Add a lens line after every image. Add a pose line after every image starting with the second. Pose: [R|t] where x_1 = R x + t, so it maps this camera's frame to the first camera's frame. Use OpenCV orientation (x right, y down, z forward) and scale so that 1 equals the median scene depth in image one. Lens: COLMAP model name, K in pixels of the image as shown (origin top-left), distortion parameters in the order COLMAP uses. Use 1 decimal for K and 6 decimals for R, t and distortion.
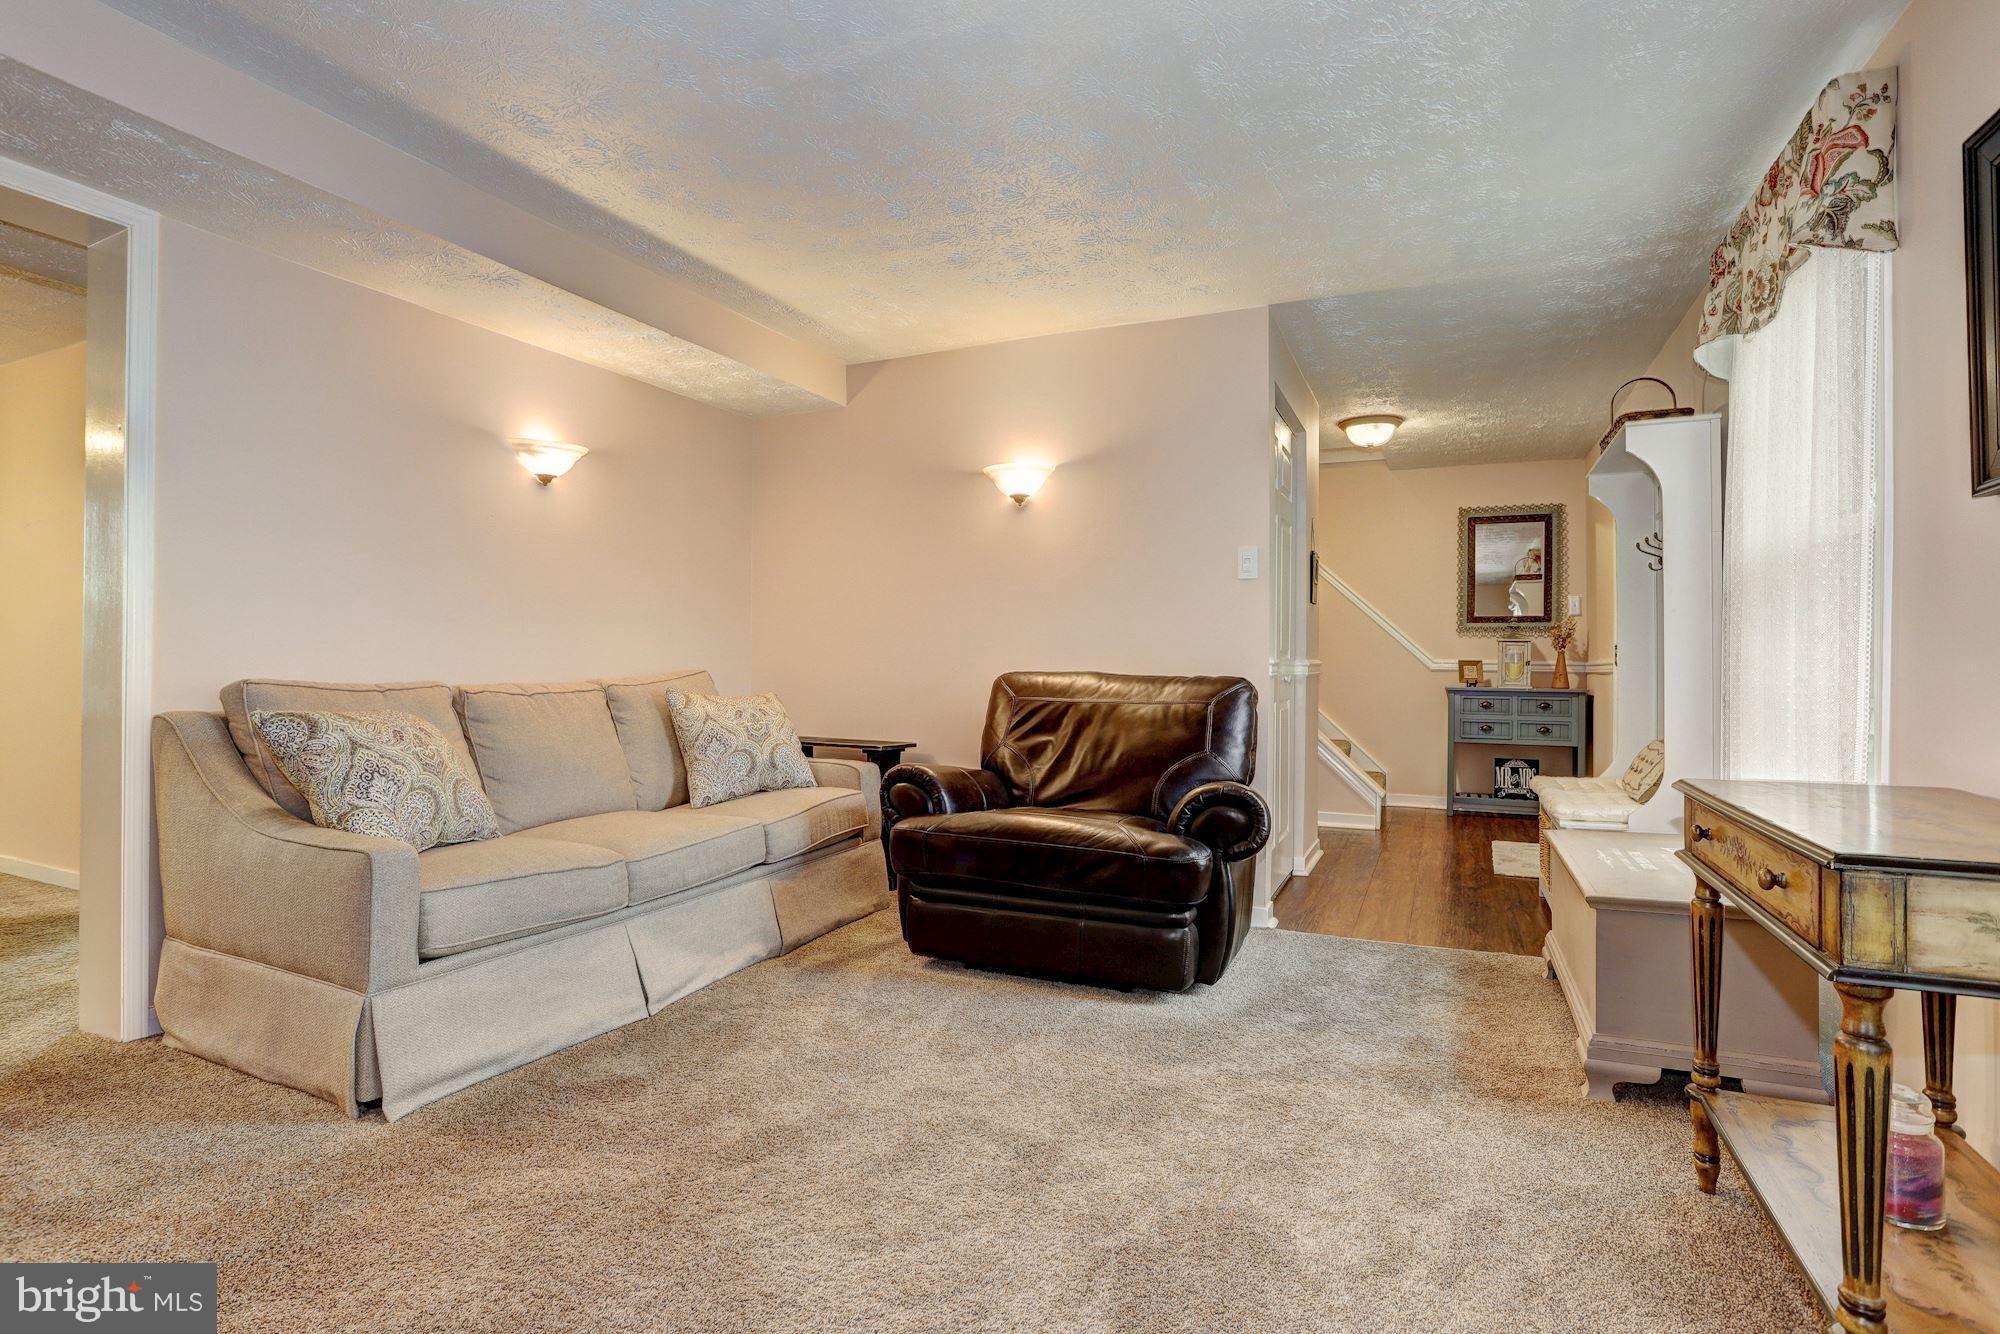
lens RADIAL K [[979.0, 0, 989.8], [0, 979.0, 660.3], [0, 0, 1]] dist [-0.033380, 0.004957]
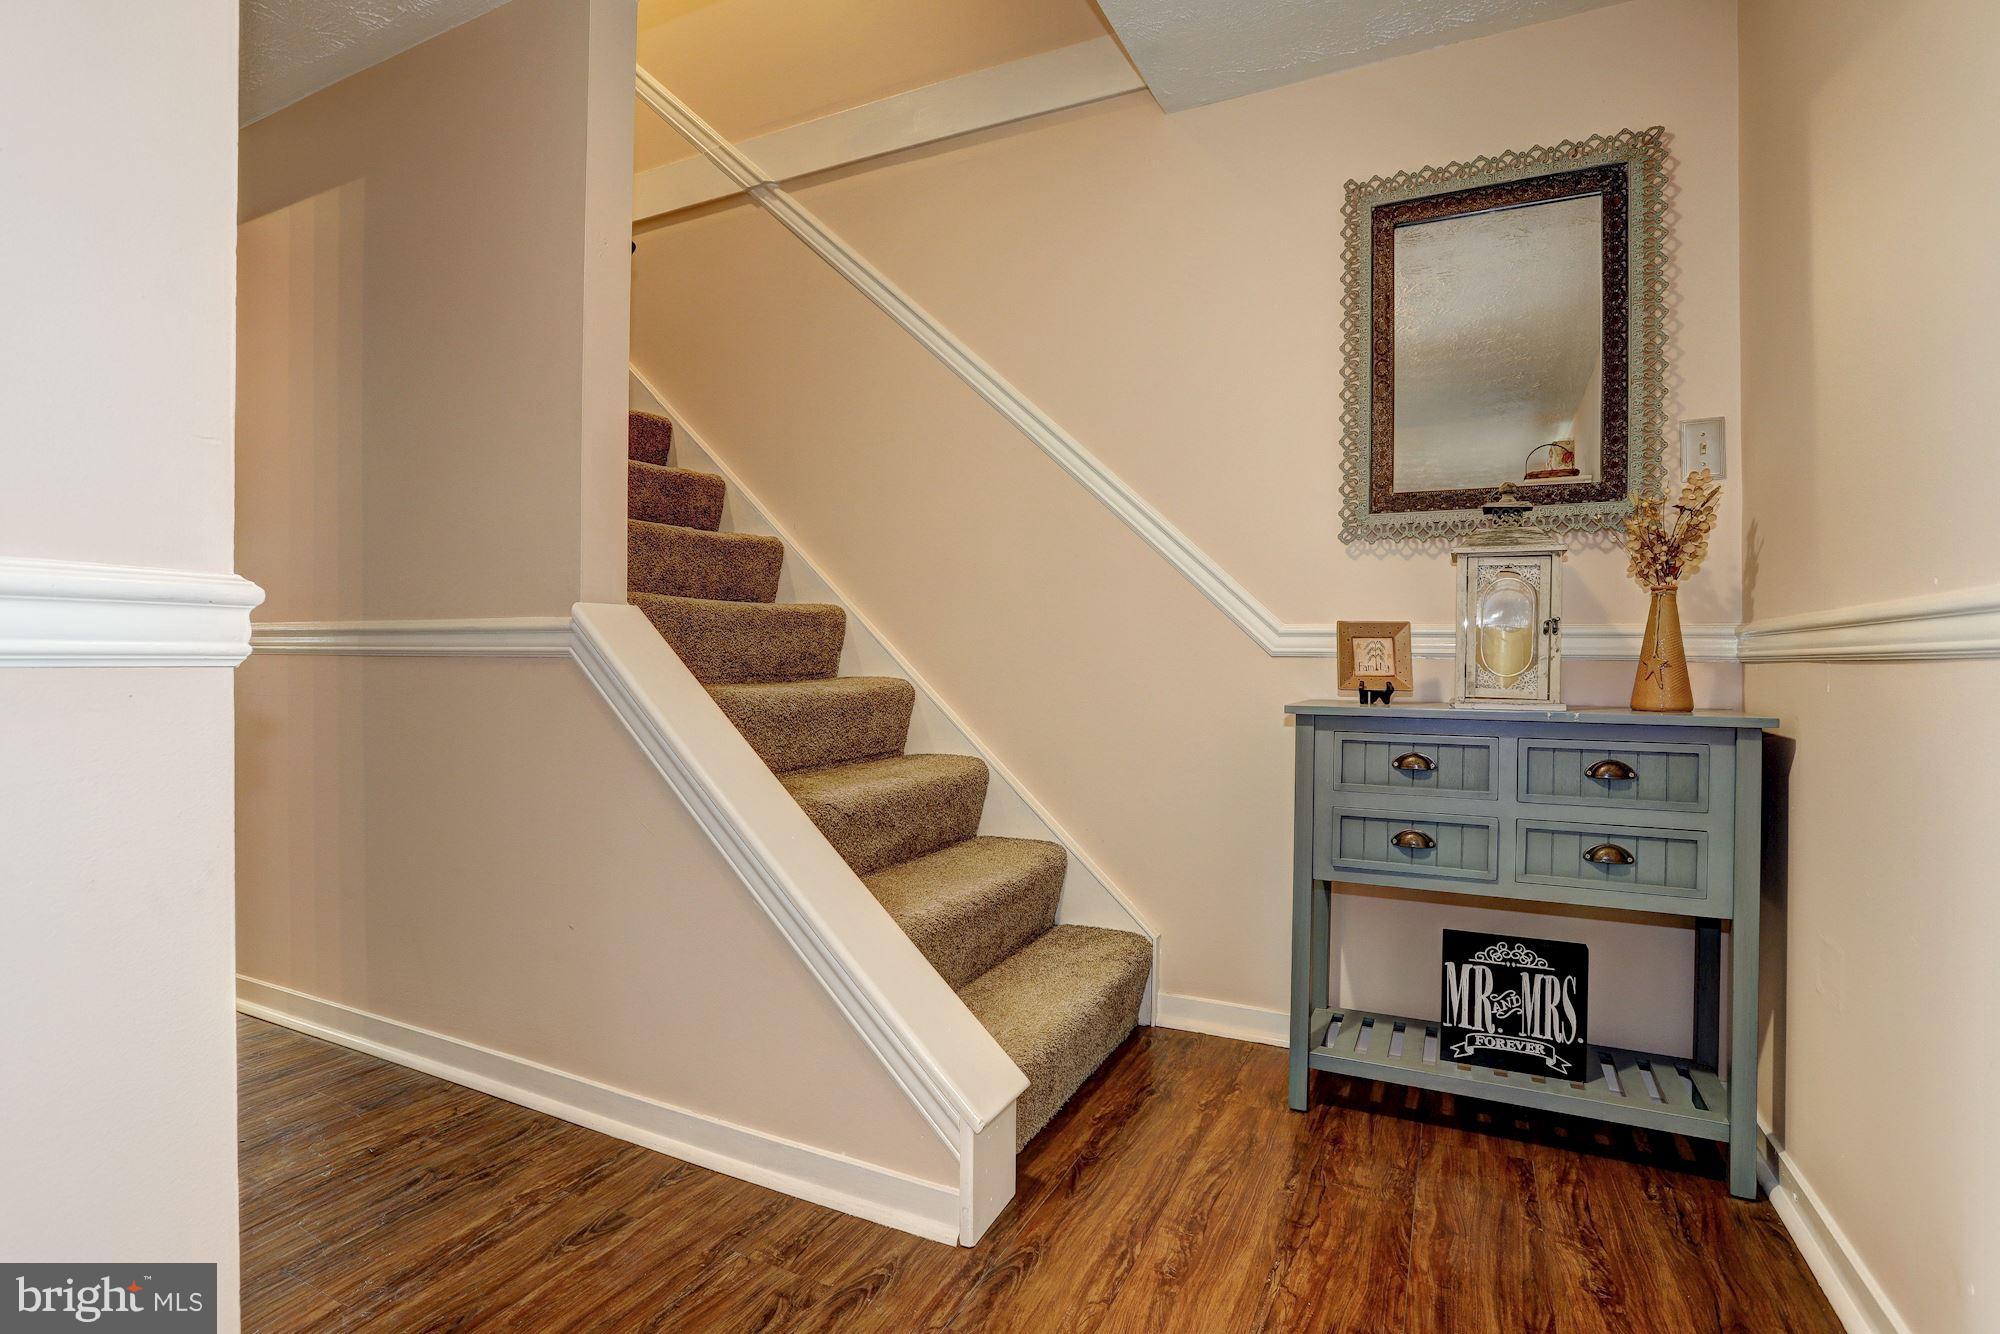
lens RADIAL K [[979.0, 0, 991.0], [0, 979.0, 668.9], [0, 0, 1]] dist [-0.033380, 0.004957]
pose [[0.999743, 0.003102, -0.022455, 0.381766], [-0.003146, 0.999993, -0.001903, 0.017118], [0.022449, 0.001973, 0.999746, 0.684637]]
